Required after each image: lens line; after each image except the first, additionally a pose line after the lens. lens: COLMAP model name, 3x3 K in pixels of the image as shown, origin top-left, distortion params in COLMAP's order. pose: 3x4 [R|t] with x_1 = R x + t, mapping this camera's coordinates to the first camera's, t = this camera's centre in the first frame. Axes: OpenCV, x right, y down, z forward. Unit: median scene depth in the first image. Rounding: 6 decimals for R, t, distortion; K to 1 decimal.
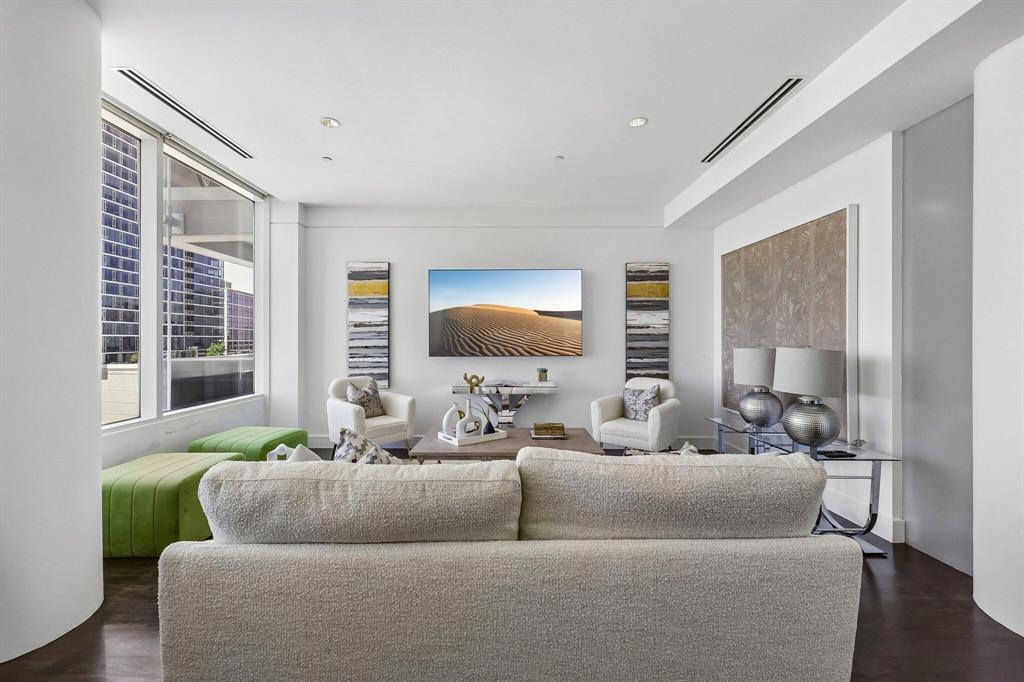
lens RADIAL K [[416.3, 0, 506.5], [0, 416.3, 338.9], [0, 0, 1]] dist [0.000700, 0.000870]
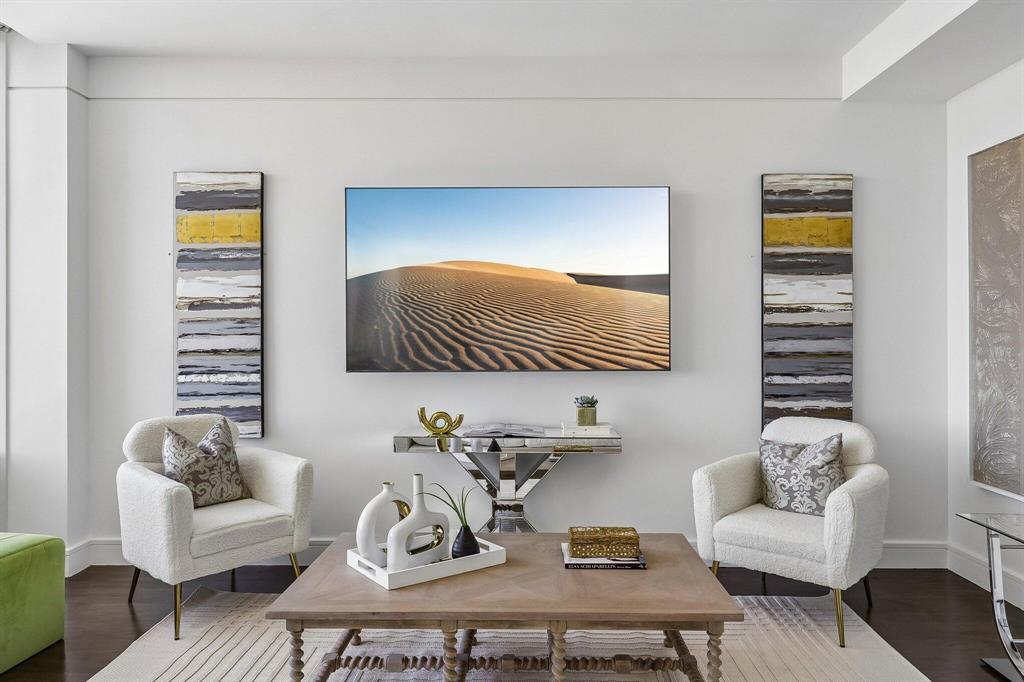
lens RADIAL K [[710.5, 0, 518.8], [0, 710.5, 335.3], [0, 0, 1]] dist [-0.001059, 0.003053]
pose [[0.999999, 0.000157, -0.001078, 0.010974], [-0.000154, 0.999996, 0.002769, -0.001095], [0.001078, -0.002768, 0.999996, 0.194814]]
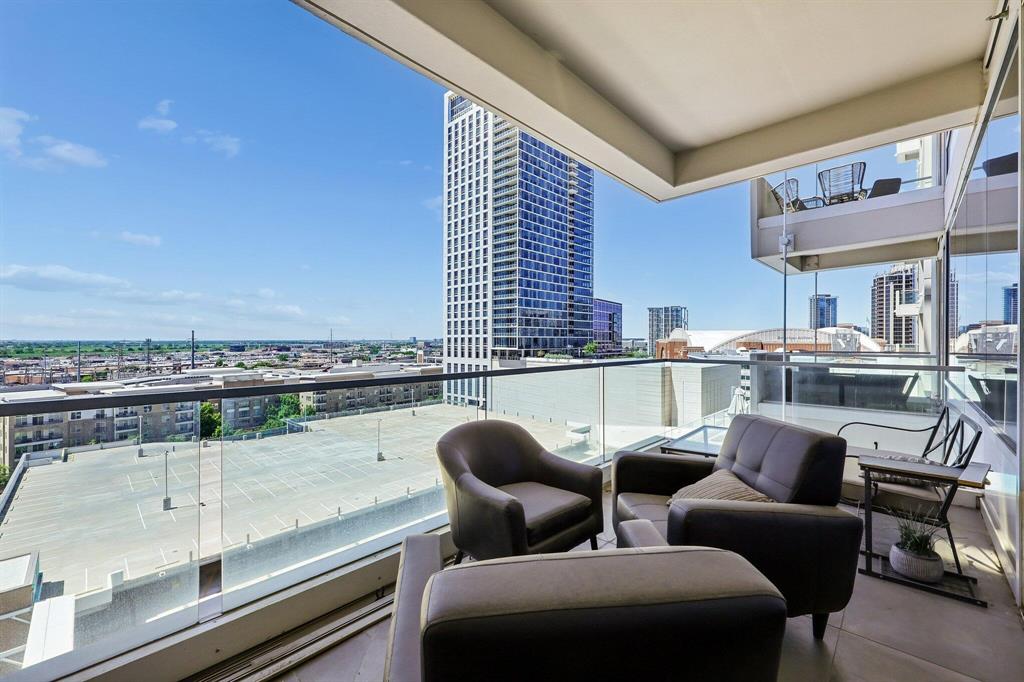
lens RADIAL K [[416.3, 0, 510.8], [0, 416.3, 332.9], [0, 0, 1]] dist [0.000700, 0.000870]
pose [[0.722880, -0.010380, -0.690896, -0.716206], [-0.001231, 0.999866, -0.016310, 0.016289], [0.690973, 0.012641, 0.722770, -0.624258]]
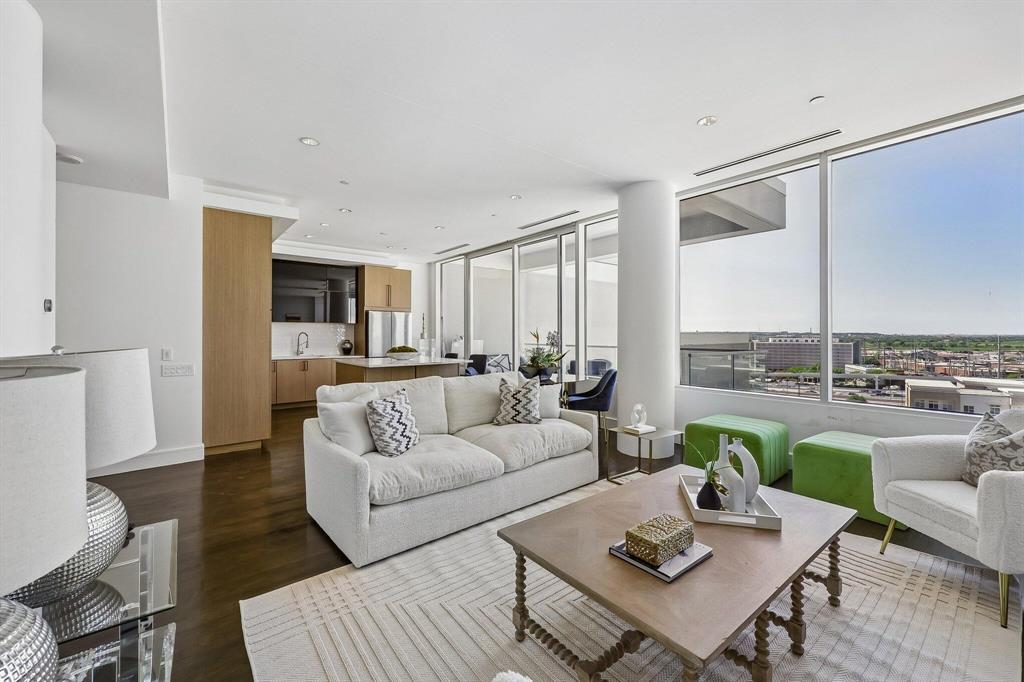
lens RADIAL K [[416.3, 0, 510.6], [0, 416.3, 336.1], [0, 0, 1]] dist [0.000700, 0.000870]
pose [[-0.779883, 0.003826, -0.625914, 0.366680], [0.001352, 0.999989, 0.004428, 0.002426], [0.625924, 0.002608, -0.779880, 0.937892]]
